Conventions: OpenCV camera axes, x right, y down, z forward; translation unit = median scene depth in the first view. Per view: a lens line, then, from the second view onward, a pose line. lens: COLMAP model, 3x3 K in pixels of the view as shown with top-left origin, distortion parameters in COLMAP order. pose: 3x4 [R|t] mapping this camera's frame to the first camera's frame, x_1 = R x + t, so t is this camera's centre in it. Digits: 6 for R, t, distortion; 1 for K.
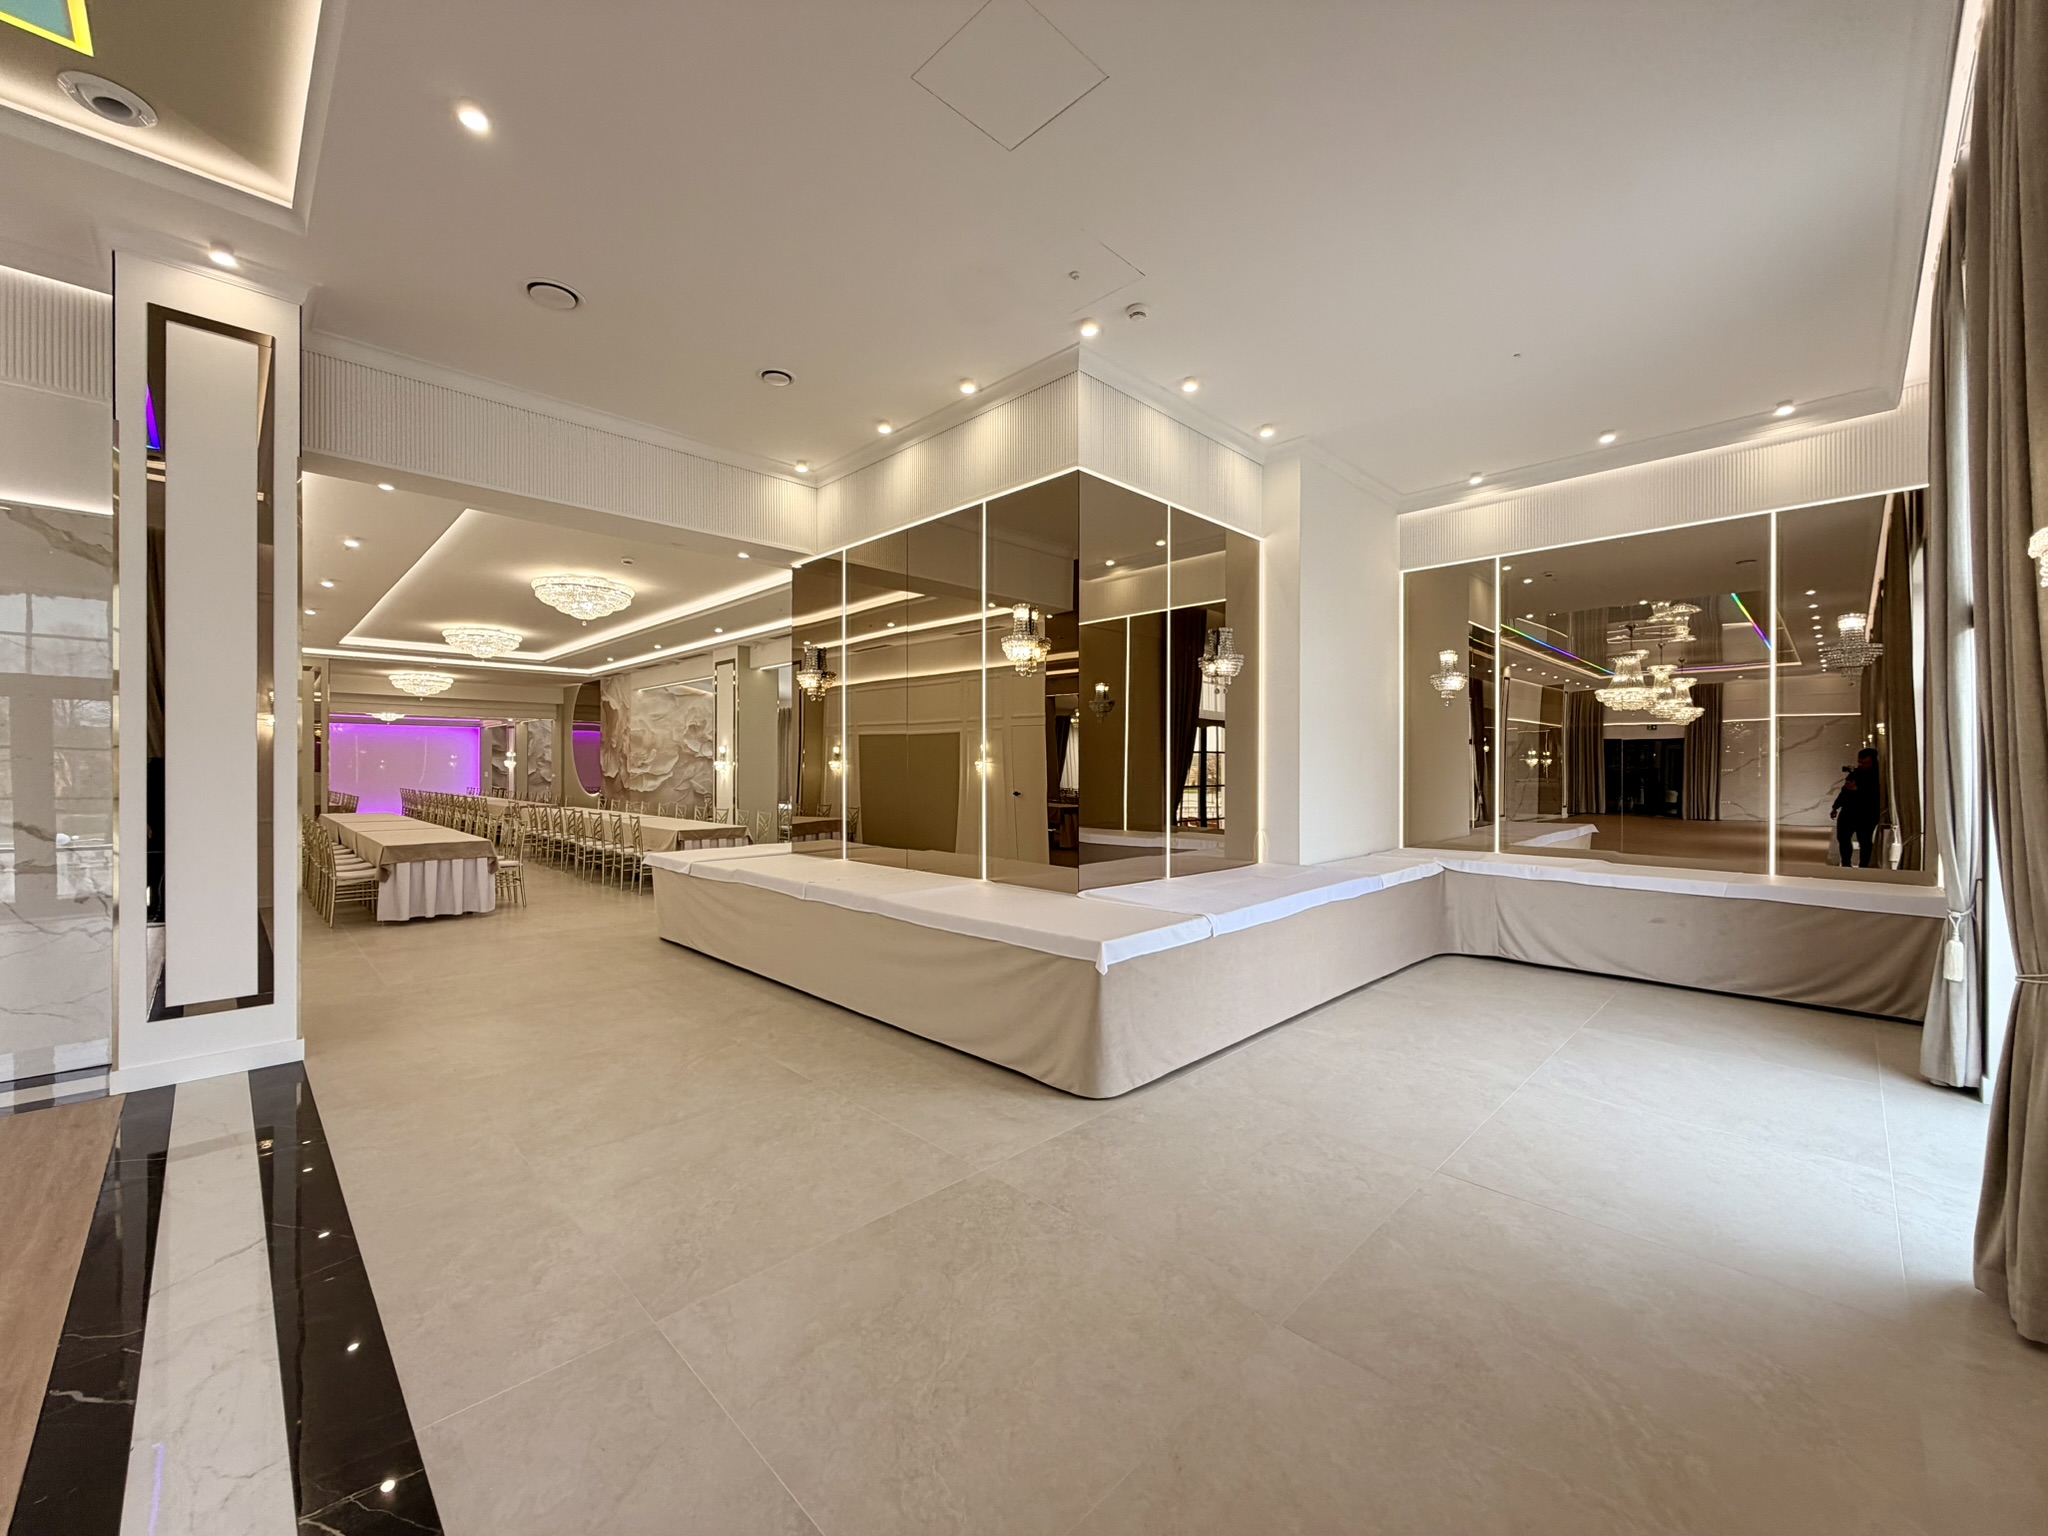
lens RADIAL K [[814.7, 0, 1019.4], [0, 814.7, 769.6], [0, 0, 1]] dist [-0.000655, 0.000366]
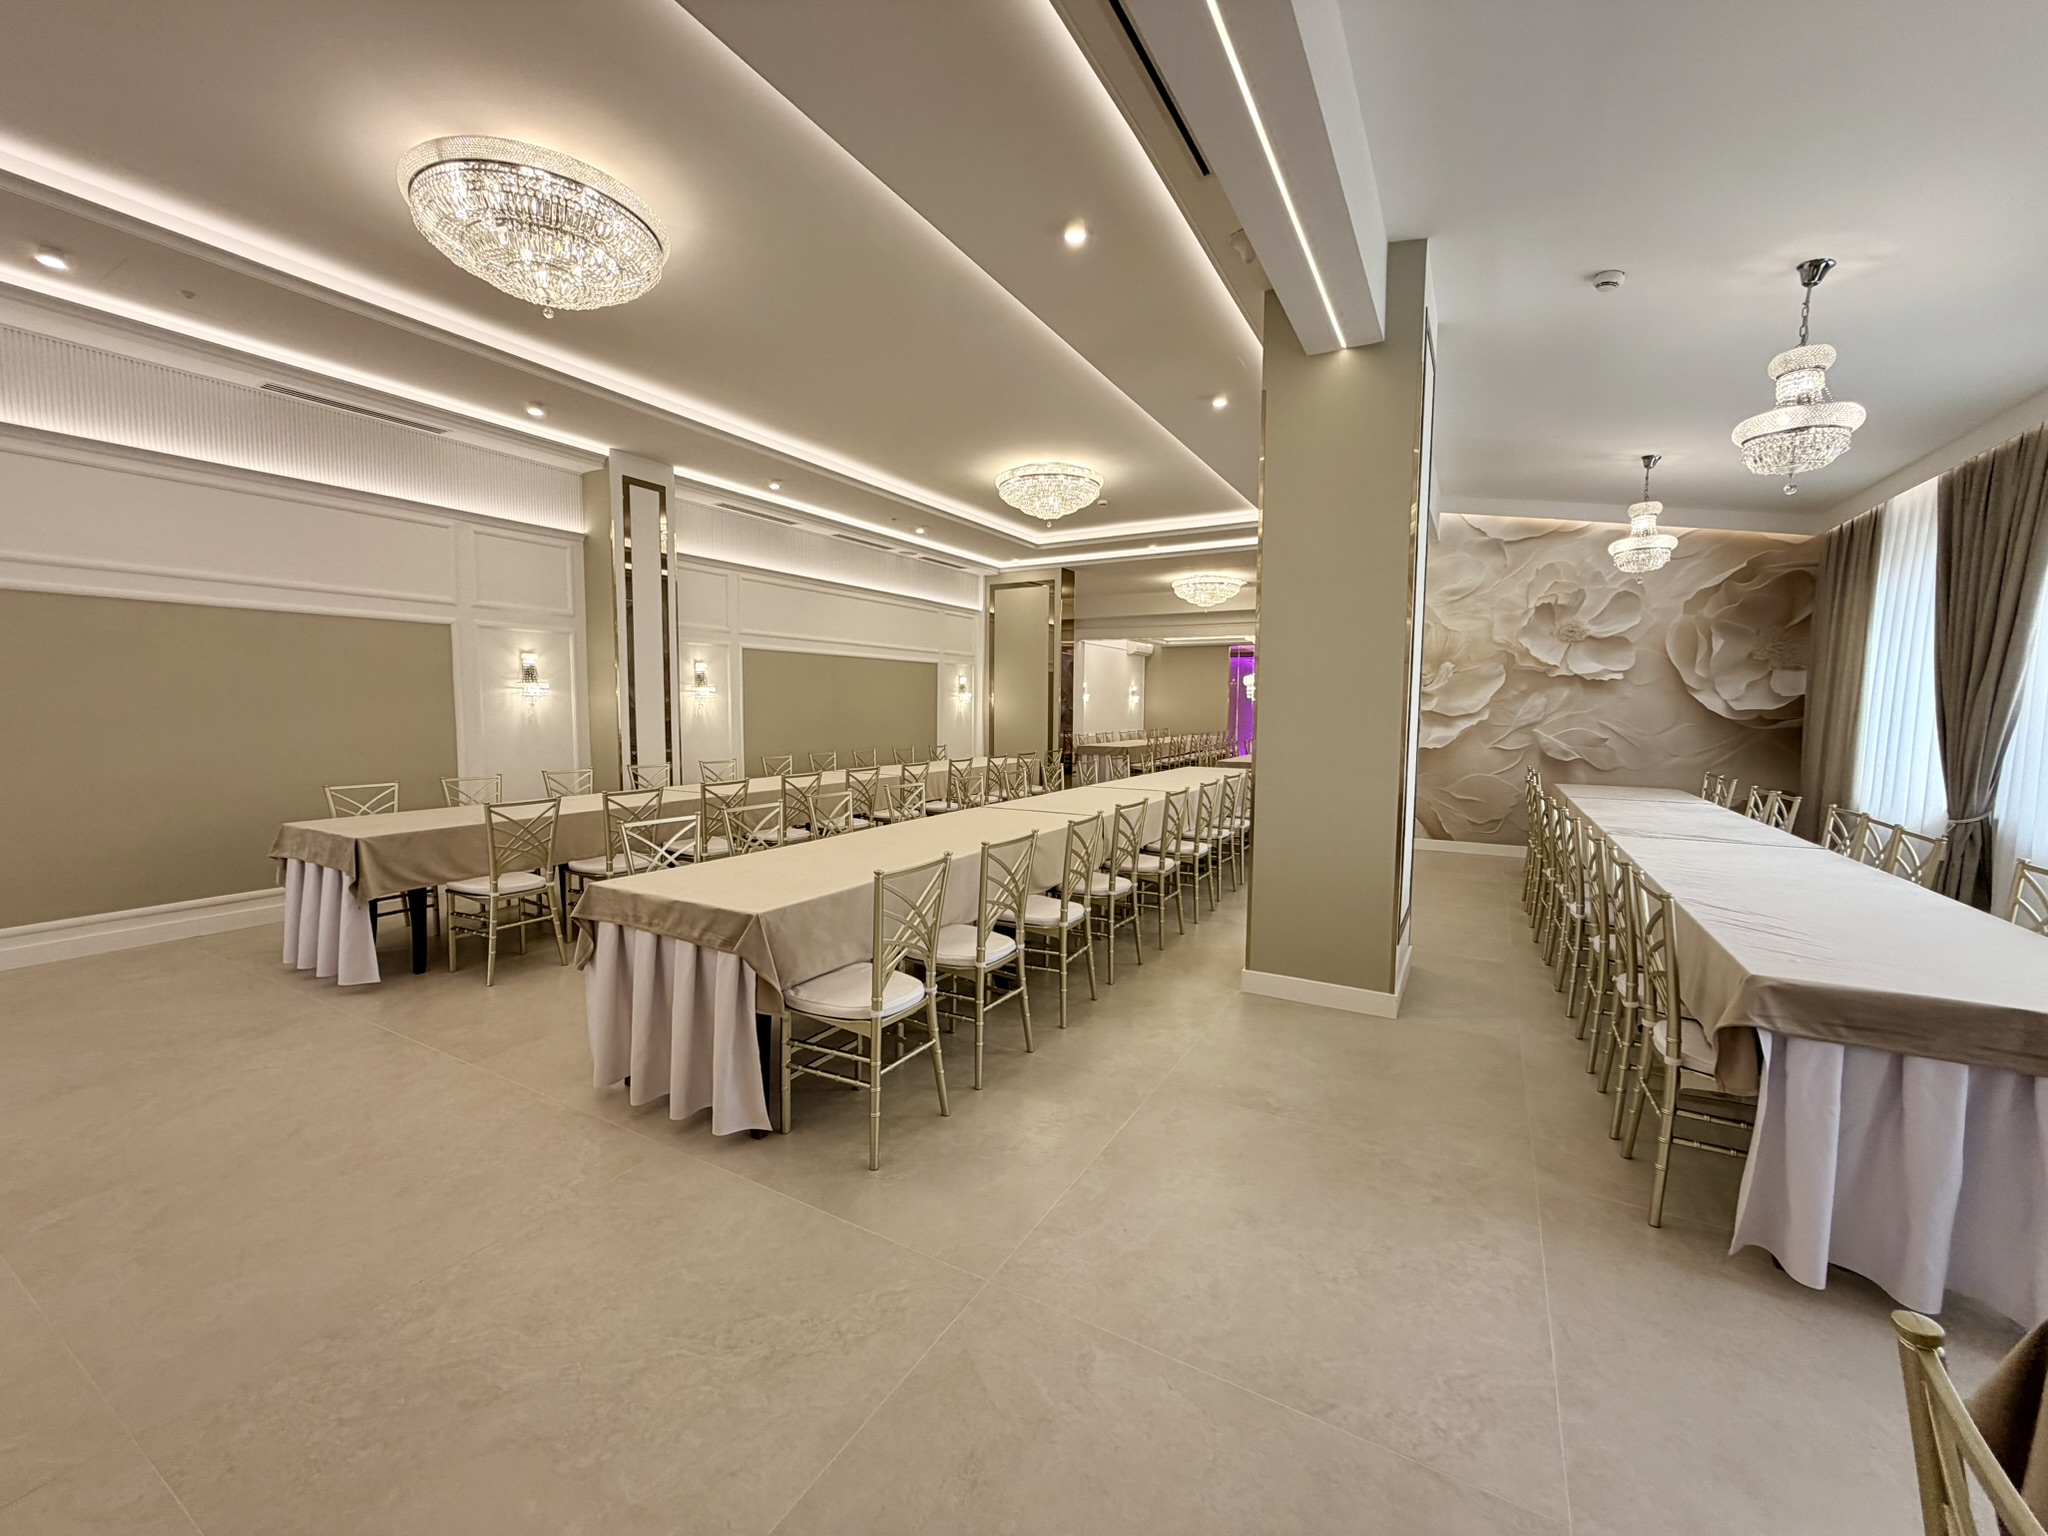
lens RADIAL K [[814.7, 0, 1019.4], [0, 814.7, 769.6], [0, 0, 1]] dist [-0.000655, 0.000366]
pose [[0.268771, 0.075835, -0.960214, -0.064721], [-0.008795, 0.997047, 0.076283, 0.005099], [0.963164, -0.012057, 0.268645, 0.865407]]
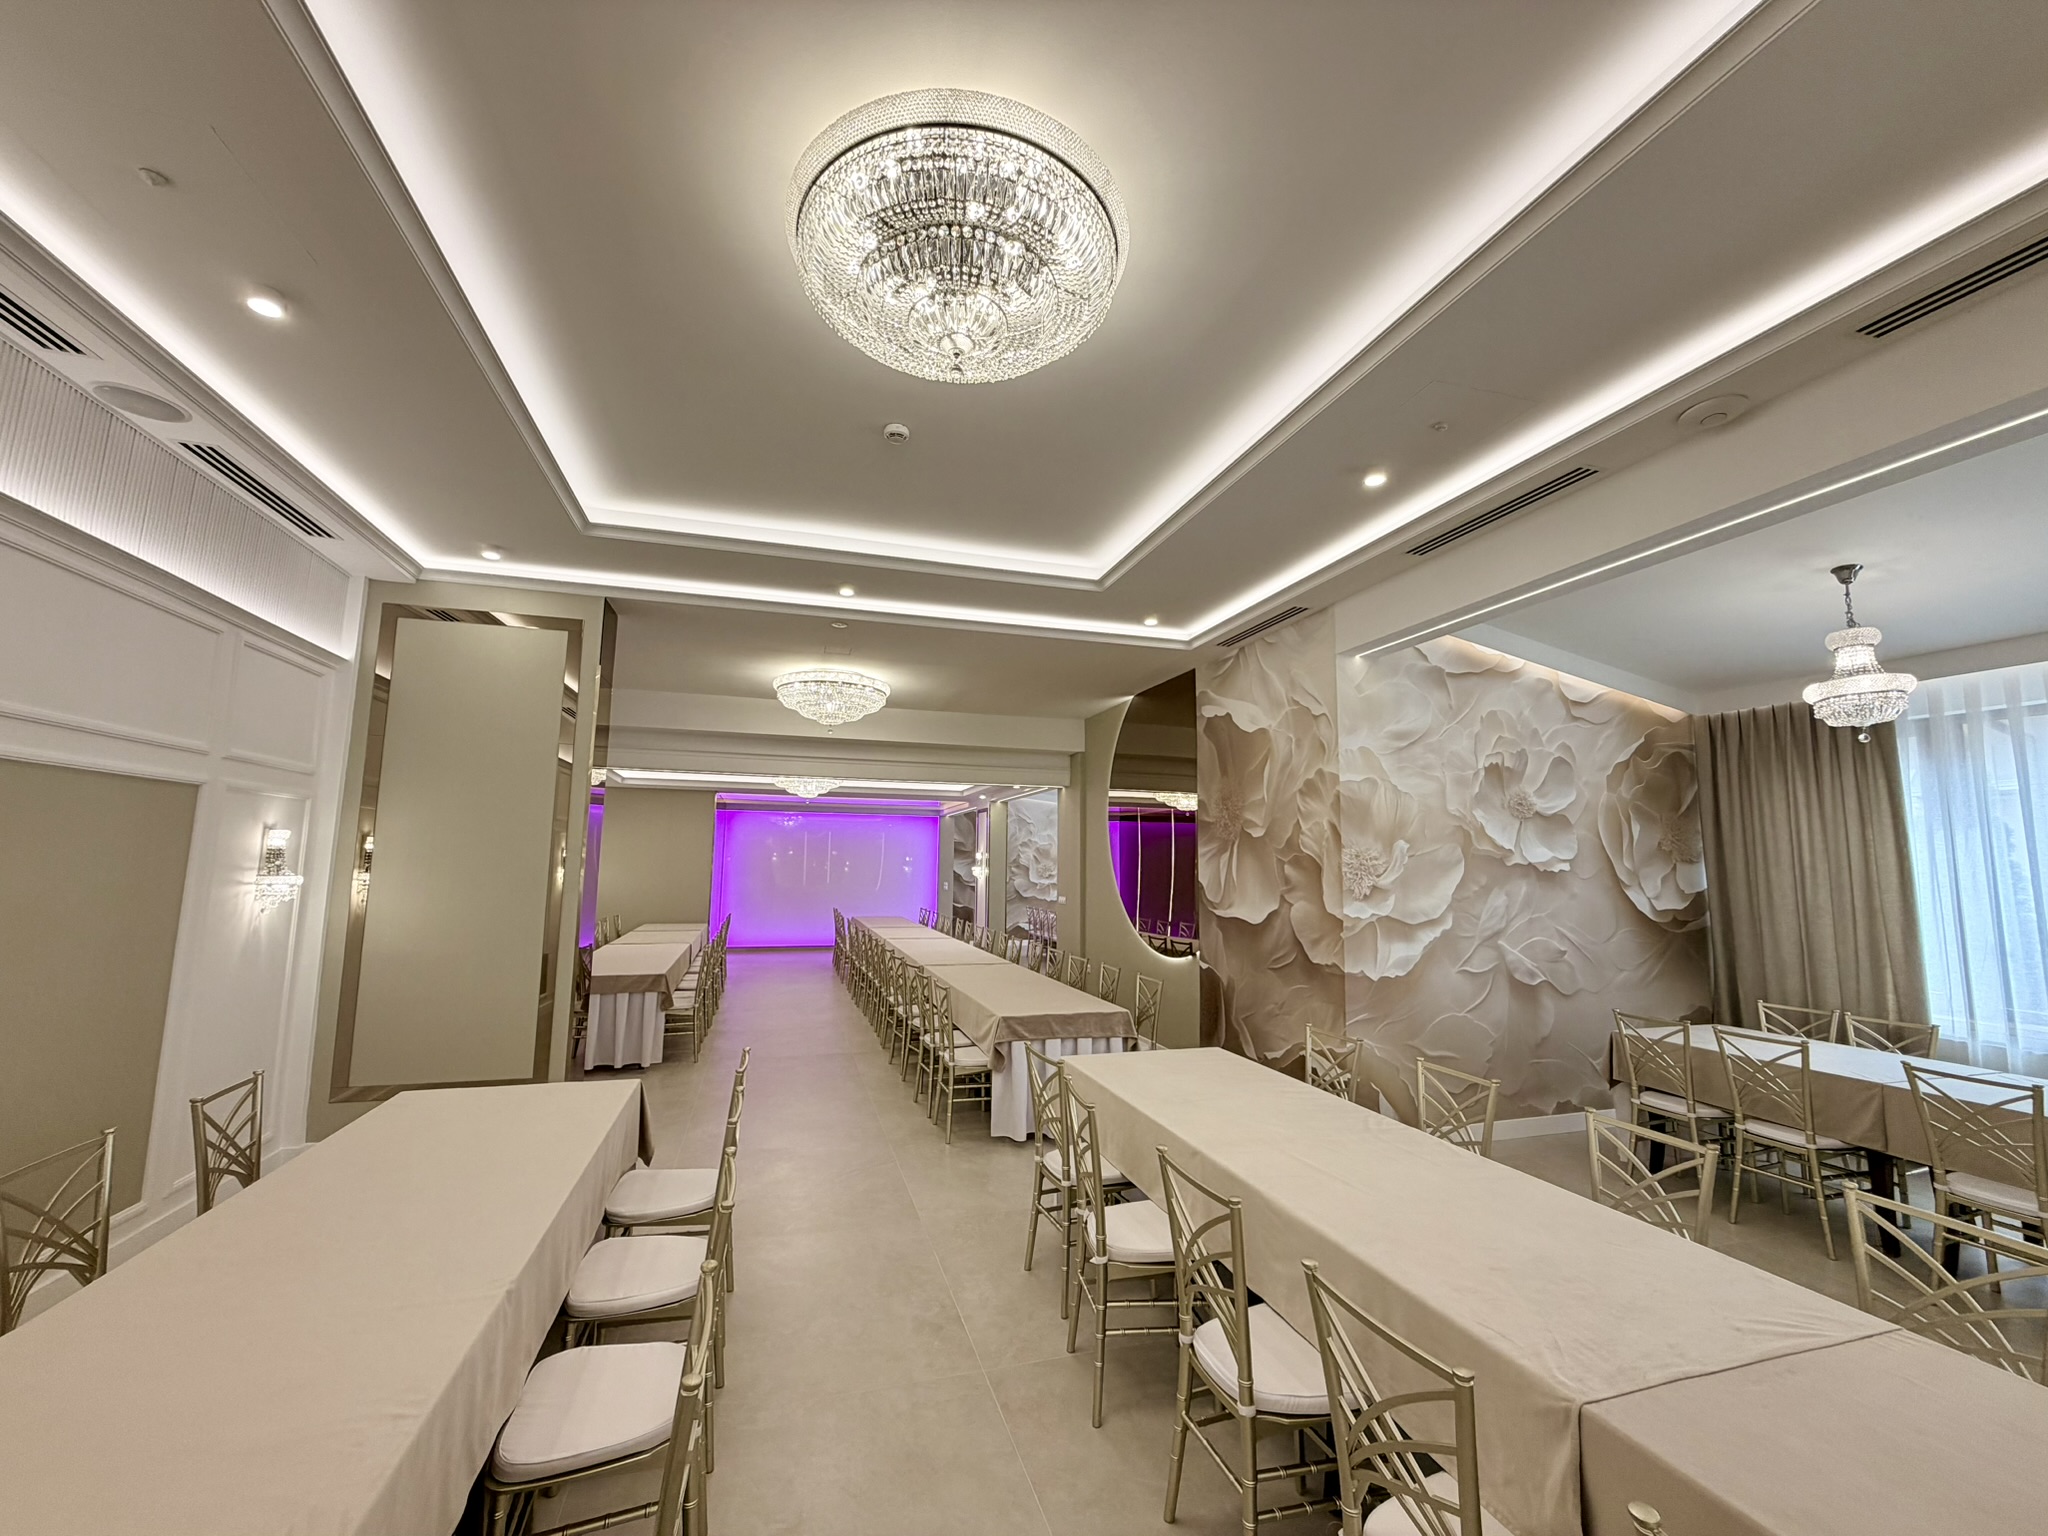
lens RADIAL K [[814.7, 0, 1019.4], [0, 814.7, 769.6], [0, 0, 1]] dist [-0.000655, 0.000366]
pose [[0.883342, -0.046964, -0.466370, -0.597890], [-0.011416, 0.992517, -0.121569, -0.017243], [0.468590, 0.112711, 0.876196, 0.905851]]
